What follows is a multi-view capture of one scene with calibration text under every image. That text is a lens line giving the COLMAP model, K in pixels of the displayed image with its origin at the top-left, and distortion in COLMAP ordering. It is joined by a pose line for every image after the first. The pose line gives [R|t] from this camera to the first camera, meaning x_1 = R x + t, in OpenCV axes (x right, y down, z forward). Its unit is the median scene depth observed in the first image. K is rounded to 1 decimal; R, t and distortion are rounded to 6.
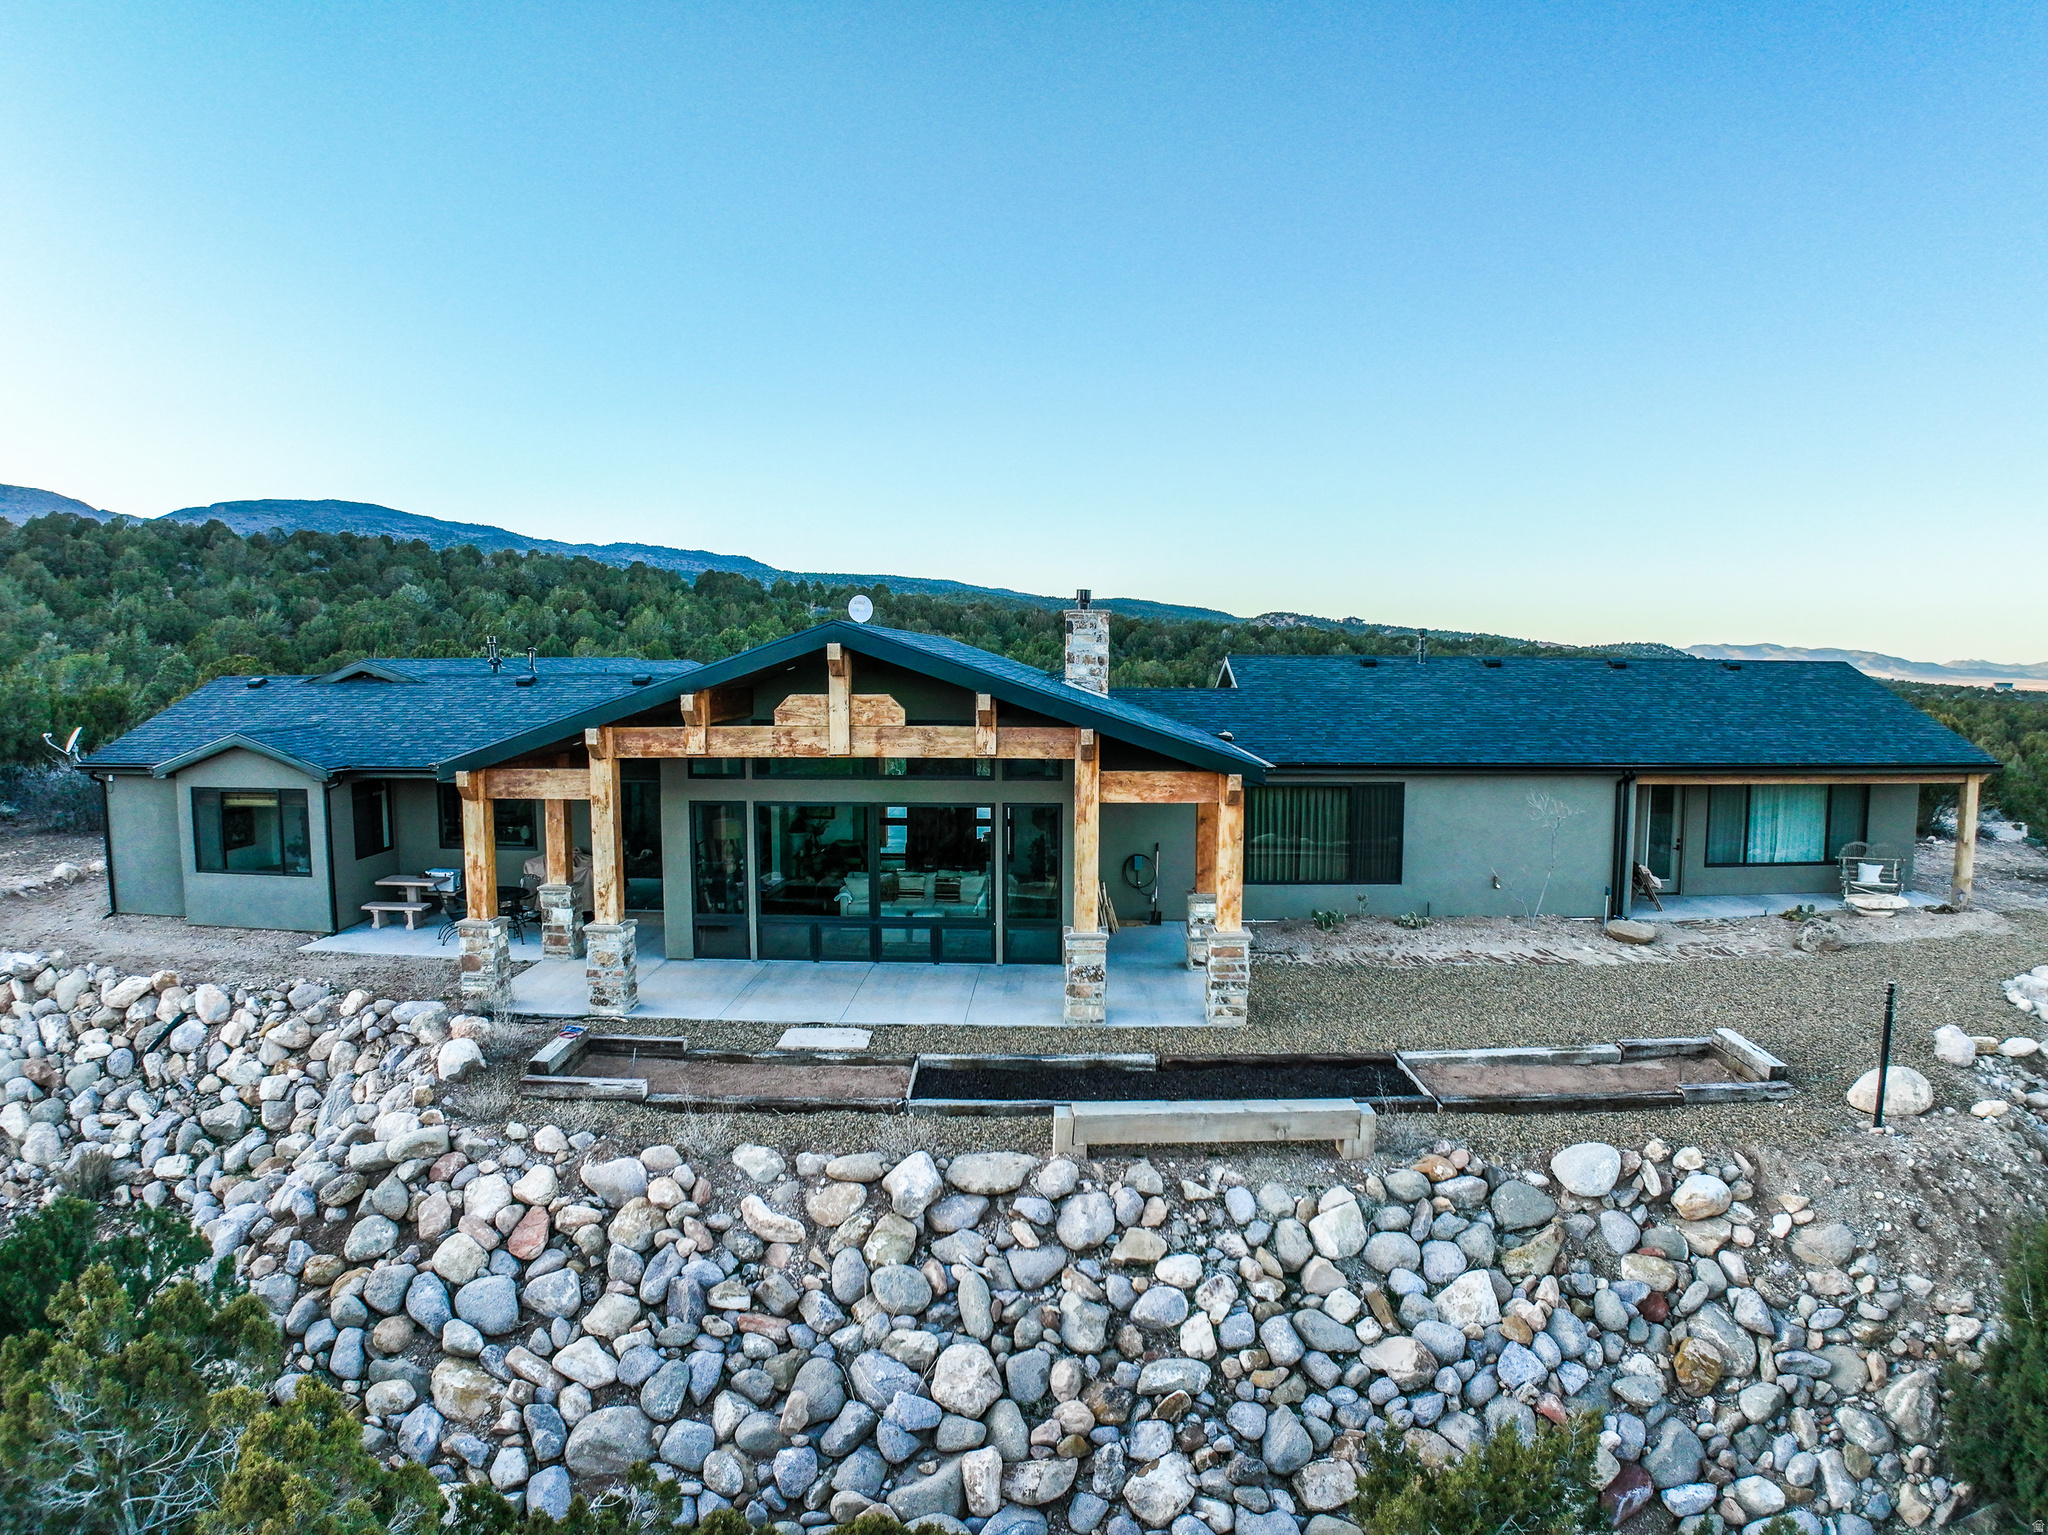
lens RADIAL K [[1252.5, 0, 1034.1], [0, 1252.5, 760.0], [0, 0, 1]] dist [-0.185364, 0.034119]
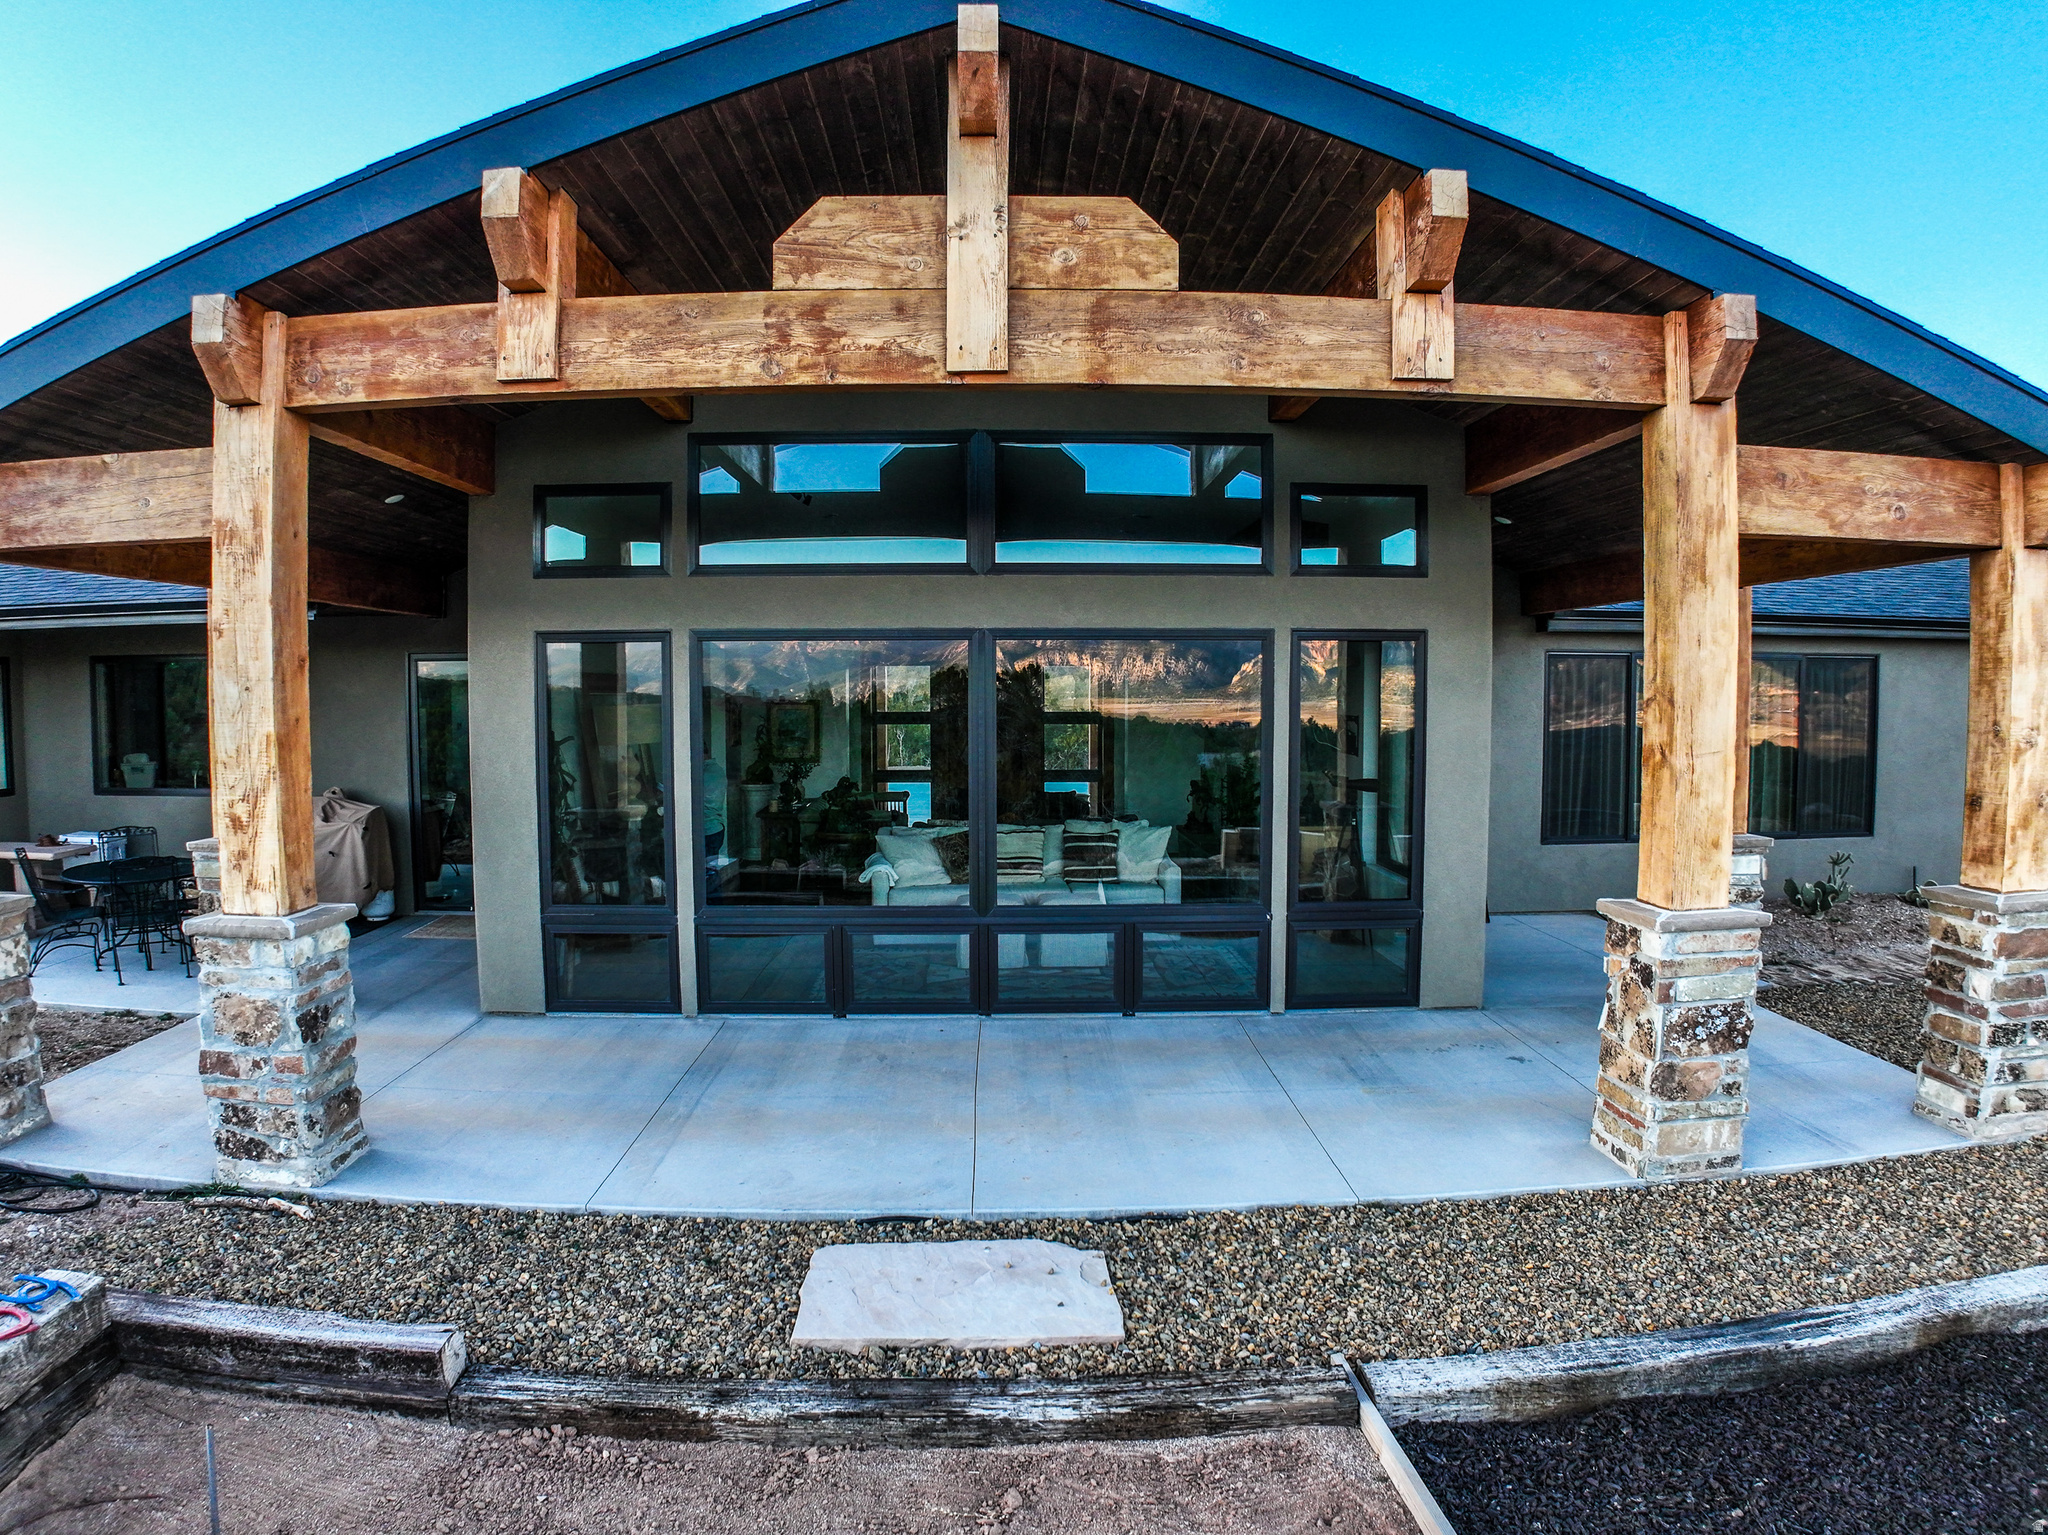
lens RADIAL K [[1252.5, 0, 1034.1], [0, 1252.5, 760.0], [0, 0, 1]] dist [-0.185364, 0.034119]
pose [[0.997879, -0.006088, 0.064805, -0.162436], [0.007532, 0.999728, -0.022064, 0.102743], [-0.064653, 0.022505, 0.997654, 0.685708]]
